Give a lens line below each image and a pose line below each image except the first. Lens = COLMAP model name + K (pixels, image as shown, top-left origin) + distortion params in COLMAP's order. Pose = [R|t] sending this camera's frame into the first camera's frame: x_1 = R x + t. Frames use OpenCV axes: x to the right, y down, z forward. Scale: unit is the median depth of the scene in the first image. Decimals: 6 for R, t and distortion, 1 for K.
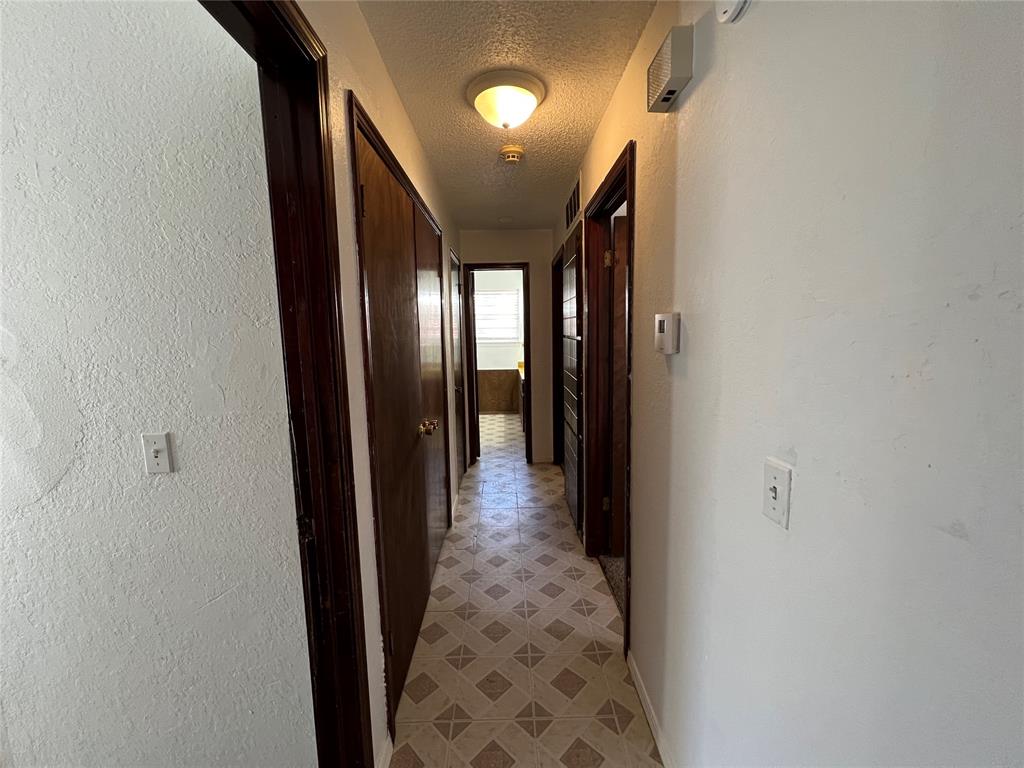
lens RADIAL K [[412.3, 0, 513.2], [0, 412.3, 381.1], [0, 0, 1]] dist [-0.003675, 0.001420]
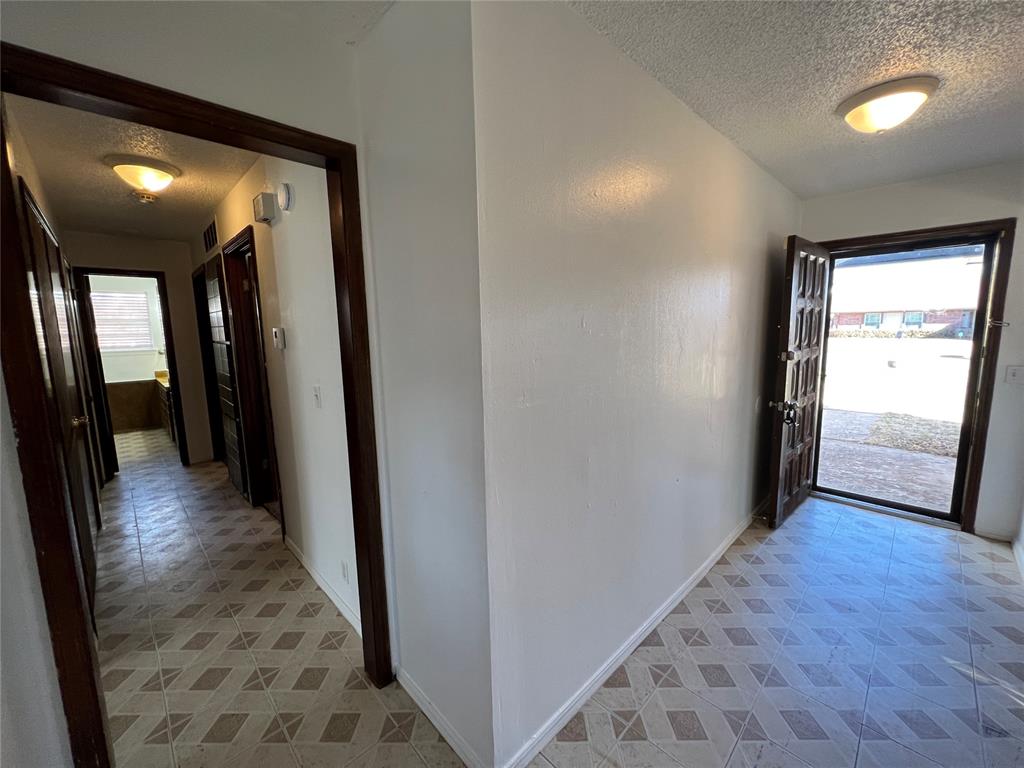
lens RADIAL K [[412.3, 0, 508.2], [0, 412.3, 383.5], [0, 0, 1]] dist [-0.003675, 0.001420]
pose [[0.734961, -0.087410, 0.672453, -0.063330], [0.091304, 0.995383, 0.029595, 0.055384], [-0.671935, 0.039646, 0.739548, -0.464367]]
